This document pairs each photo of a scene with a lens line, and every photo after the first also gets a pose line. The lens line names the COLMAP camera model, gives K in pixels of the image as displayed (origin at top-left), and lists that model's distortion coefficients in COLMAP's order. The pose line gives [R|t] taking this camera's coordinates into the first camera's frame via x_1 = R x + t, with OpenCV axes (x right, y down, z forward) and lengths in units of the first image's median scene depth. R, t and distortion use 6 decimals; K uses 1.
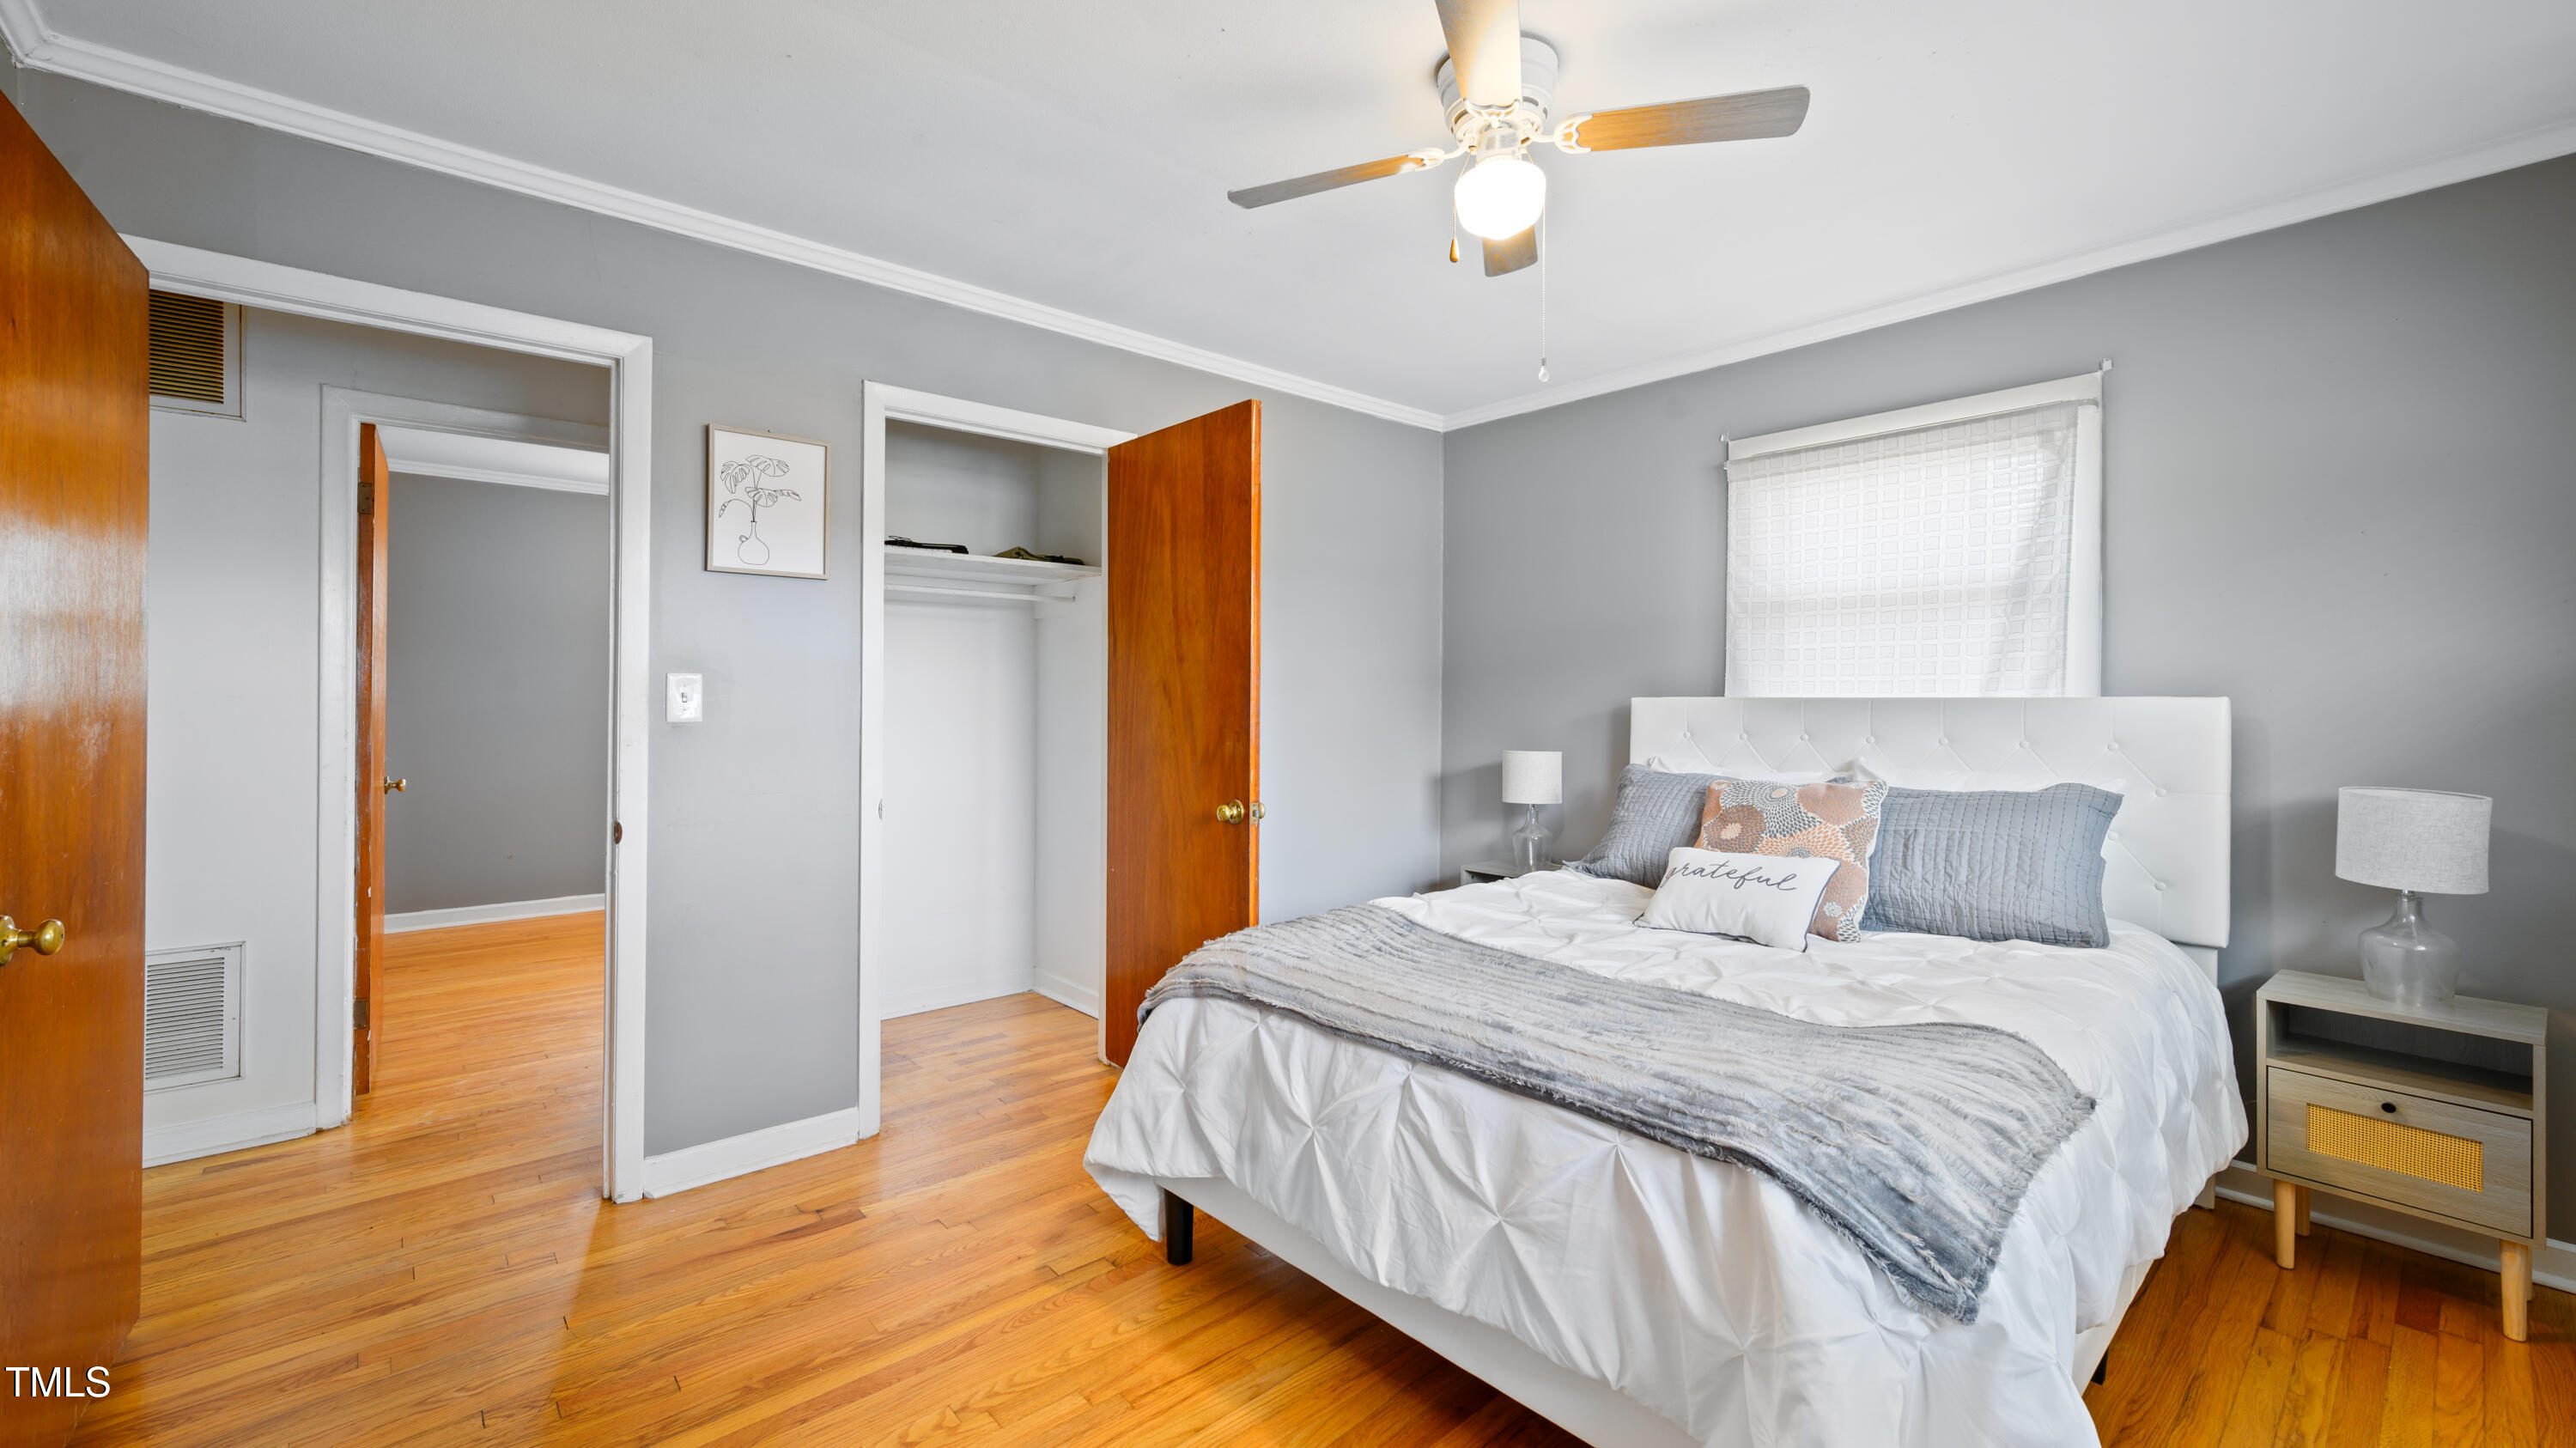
lens RADIAL K [[1037.5, 0, 1288.5], [0, 1037.5, 688.1], [0, 0, 1]] dist [0.000029, 0.000093]
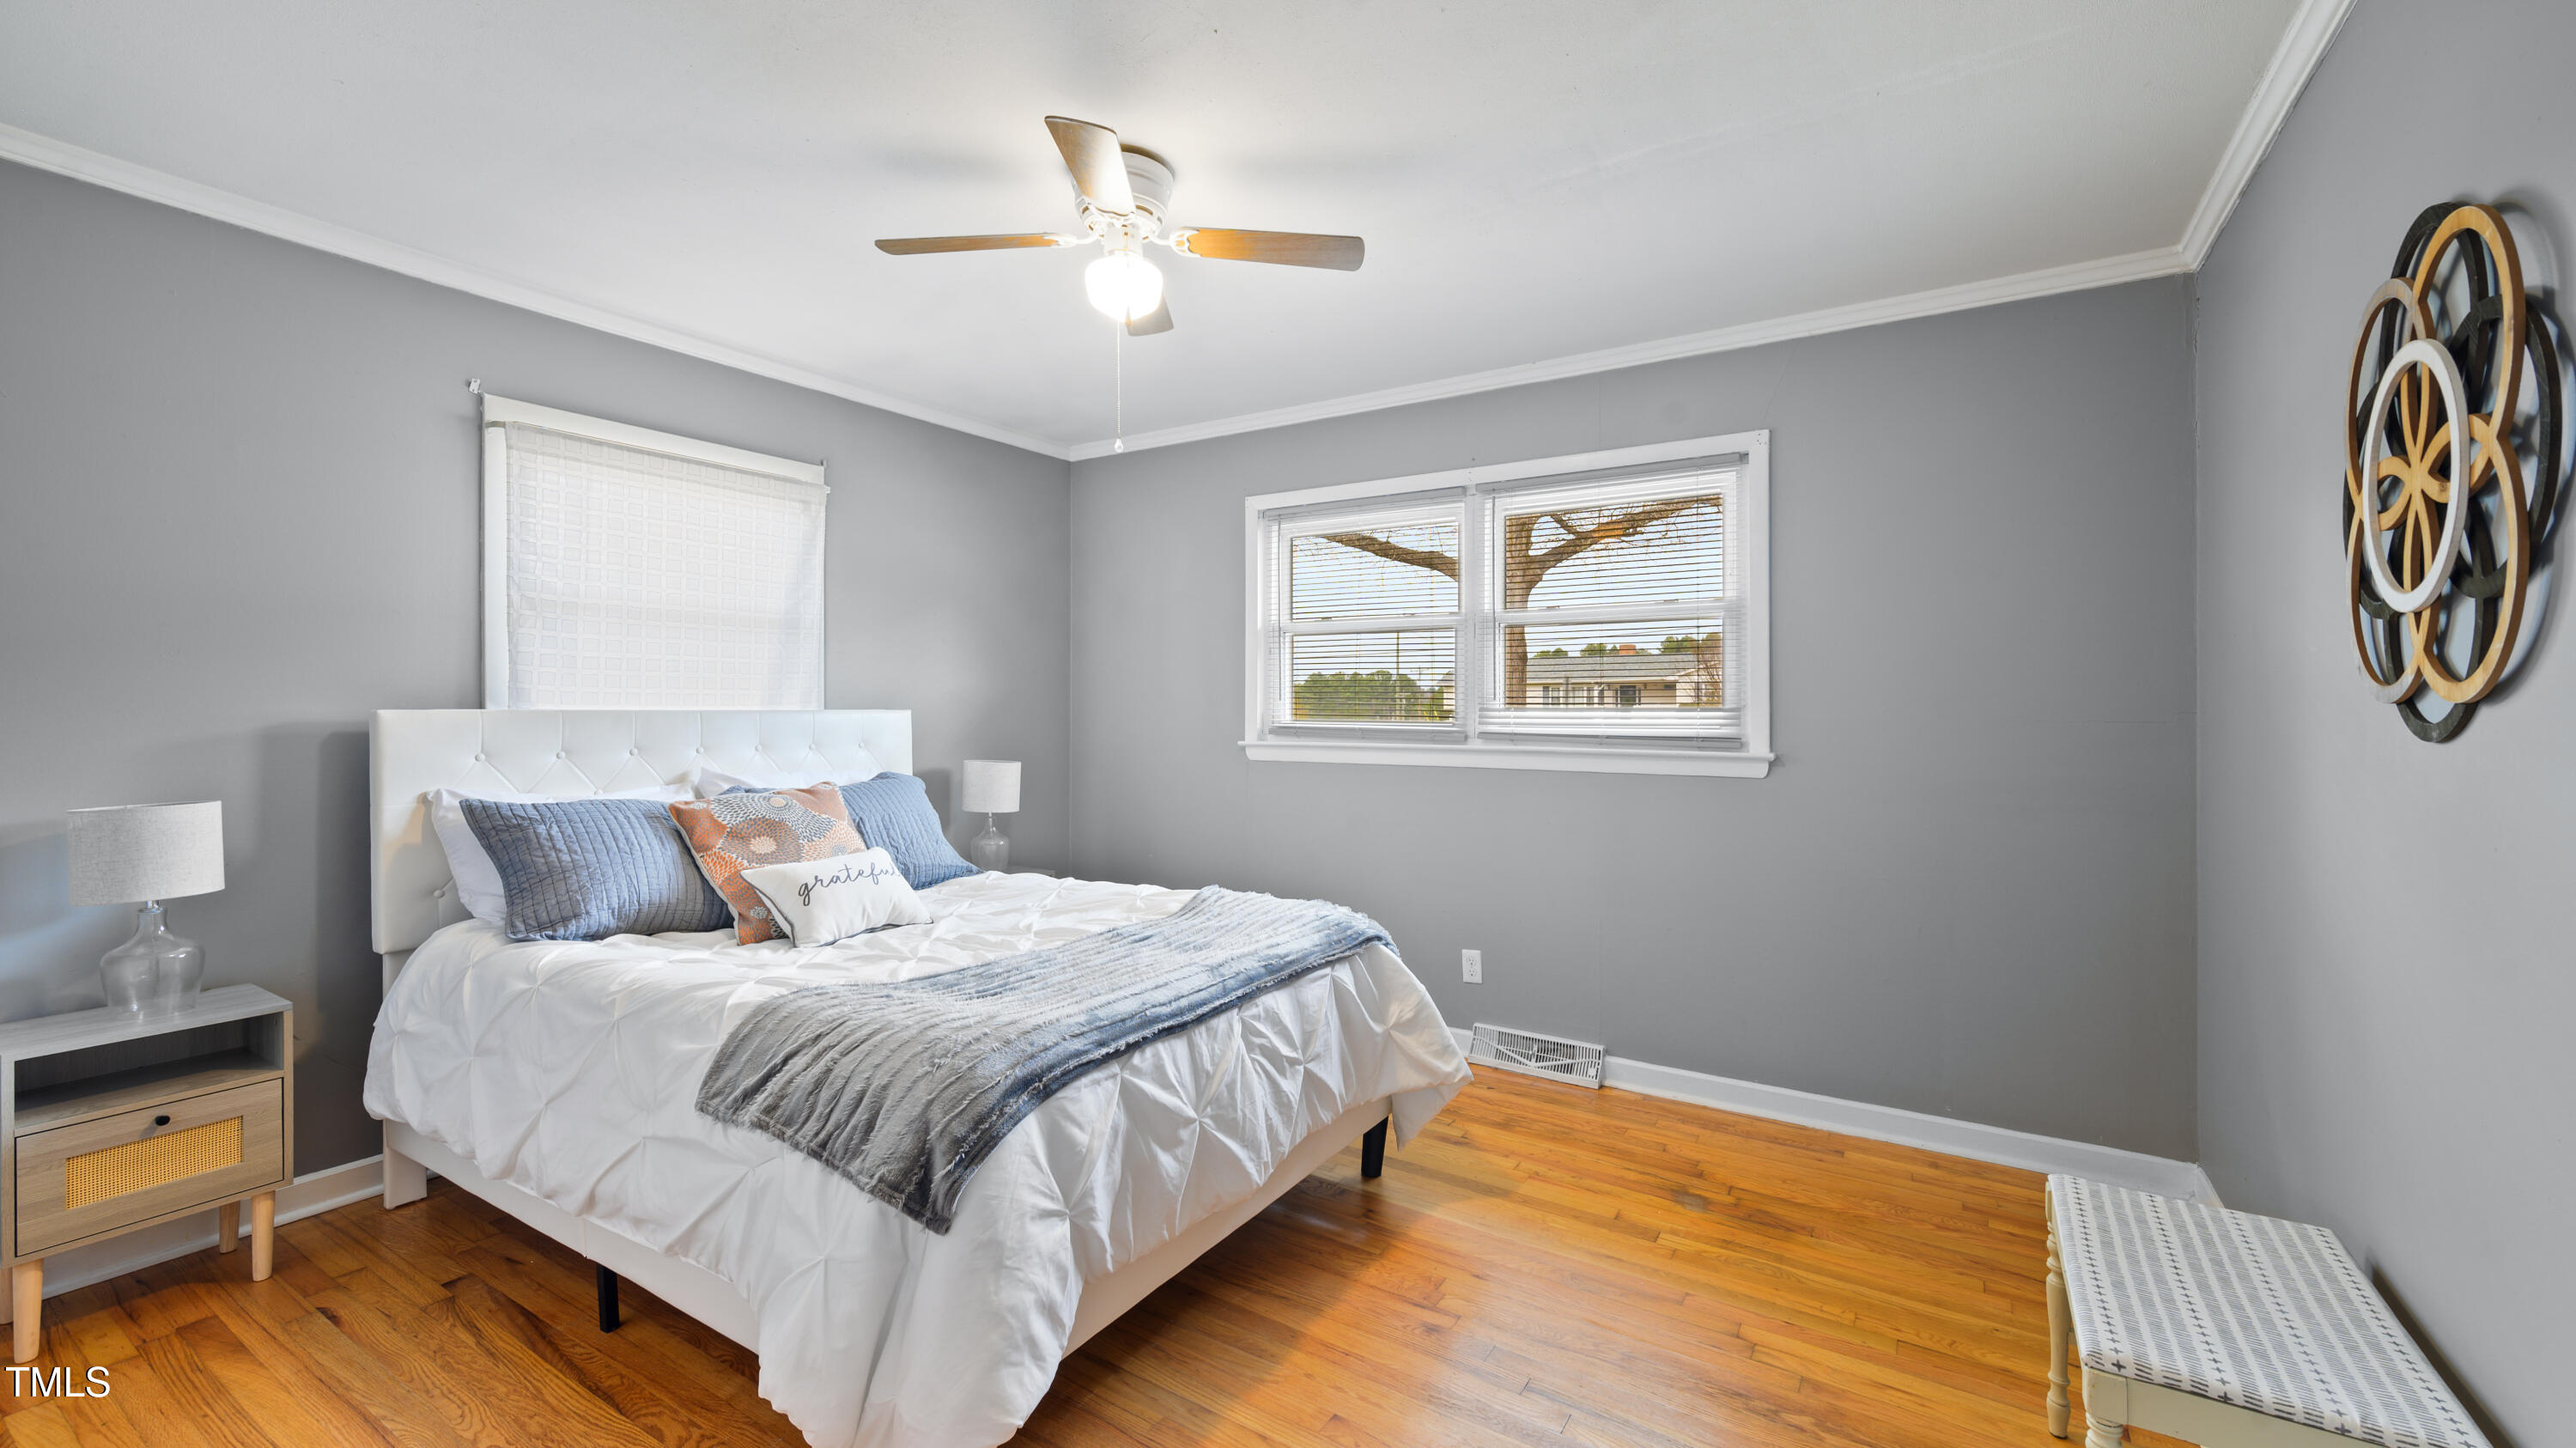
lens RADIAL K [[1044.6, 0, 1292.3], [0, 1044.6, 712.7], [0, 0, 1]] dist [-0.000559, 0.000105]
pose [[-0.279799, -0.003615, 0.960052, -0.968690], [-0.009422, 0.999955, 0.001019, 0.006275], [-0.960012, -0.008760, -0.279820, 1.142910]]
